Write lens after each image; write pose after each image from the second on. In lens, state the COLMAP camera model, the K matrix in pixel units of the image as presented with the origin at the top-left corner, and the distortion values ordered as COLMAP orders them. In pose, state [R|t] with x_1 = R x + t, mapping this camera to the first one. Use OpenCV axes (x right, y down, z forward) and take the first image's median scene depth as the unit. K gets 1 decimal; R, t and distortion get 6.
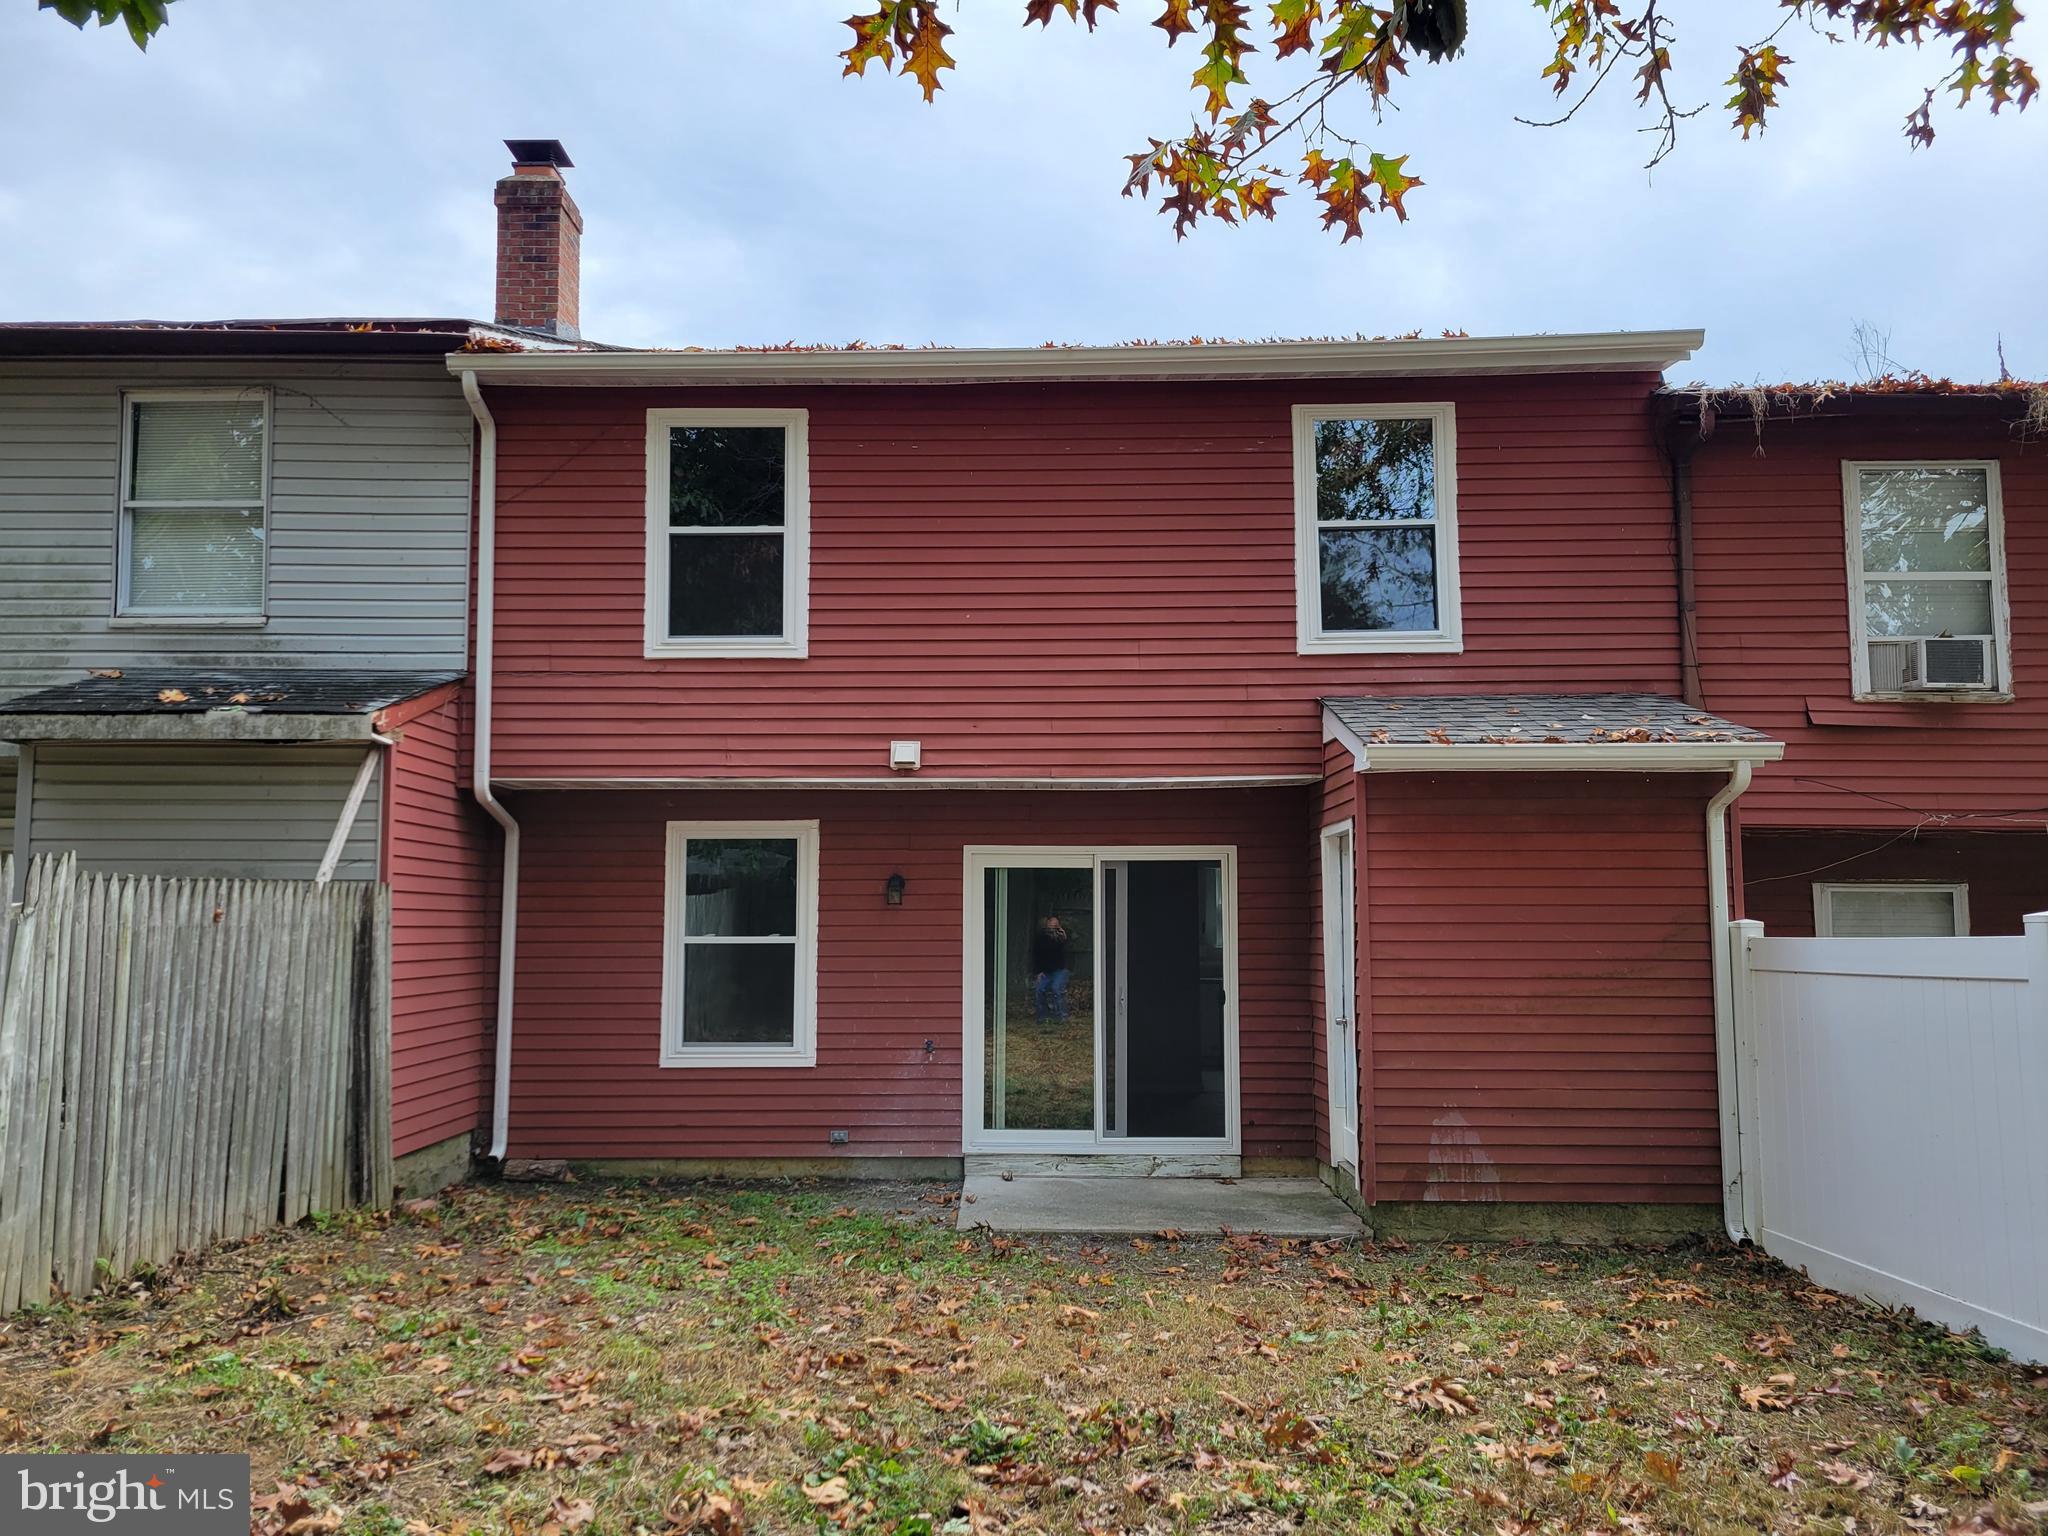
lens RADIAL K [[1516.2, 0, 1018.4], [0, 1516.2, 763.6], [0, 0, 1]] dist [0.042952, -0.020731]
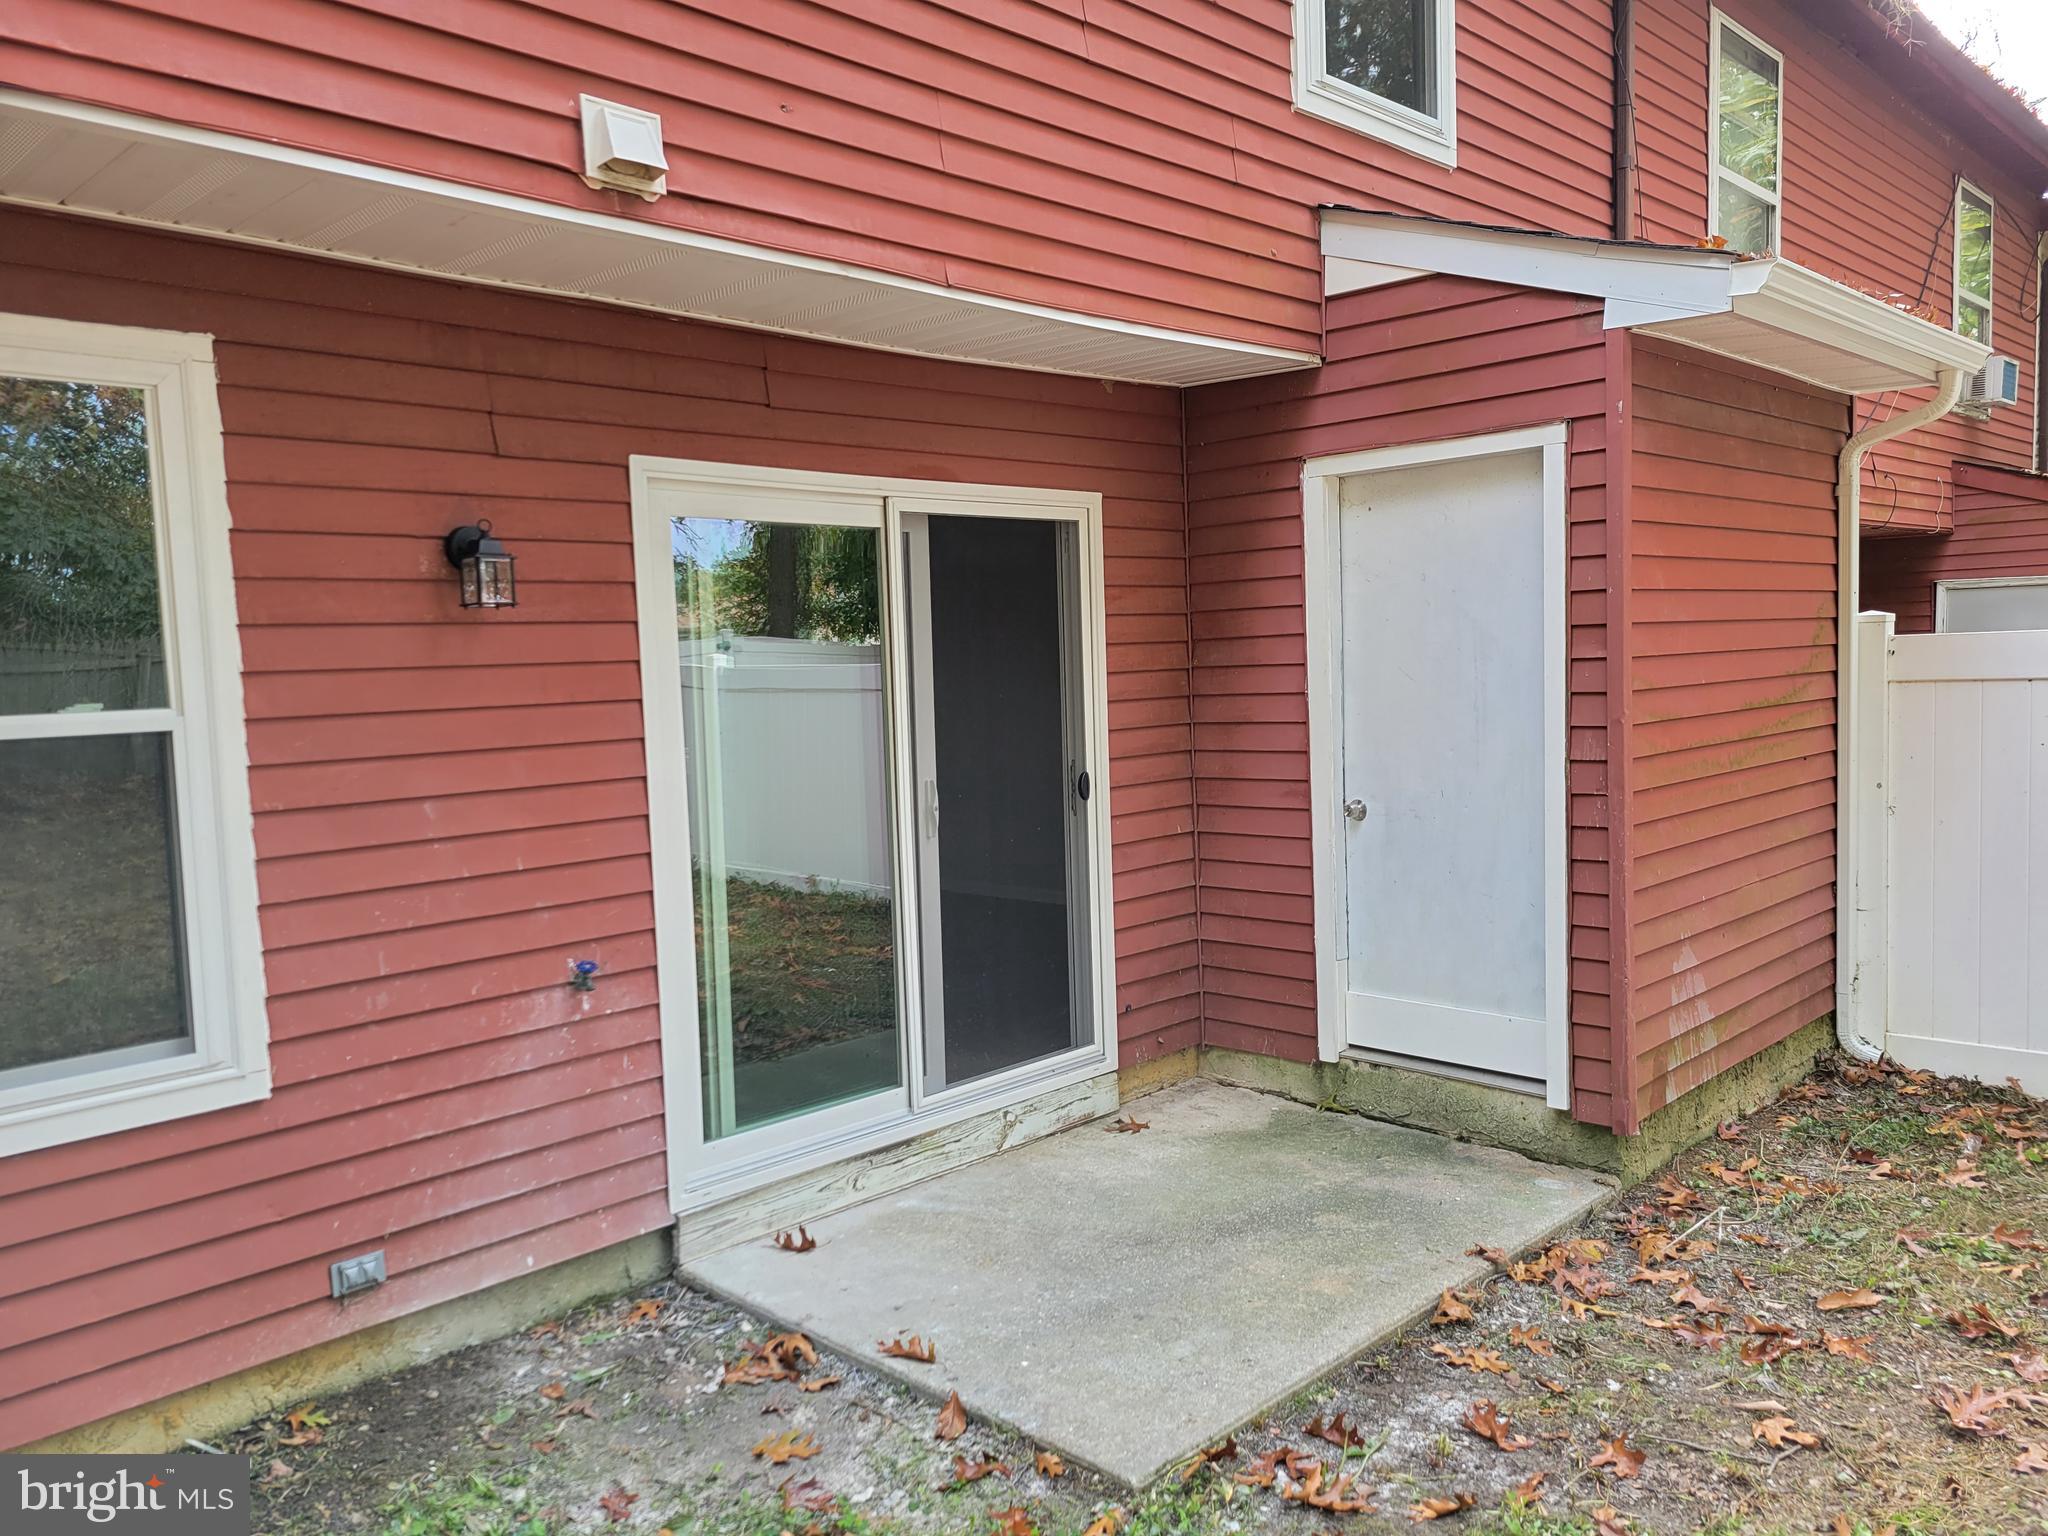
lens RADIAL K [[1516.2, 0, 1031.9], [0, 1516.2, 770.5], [0, 0, 1]] dist [0.042952, -0.020731]
pose [[0.694229, -0.077441, 0.715576, -0.252703], [-0.041519, 0.988231, 0.147229, 0.073283], [-0.718555, -0.131921, 0.682843, 0.663530]]
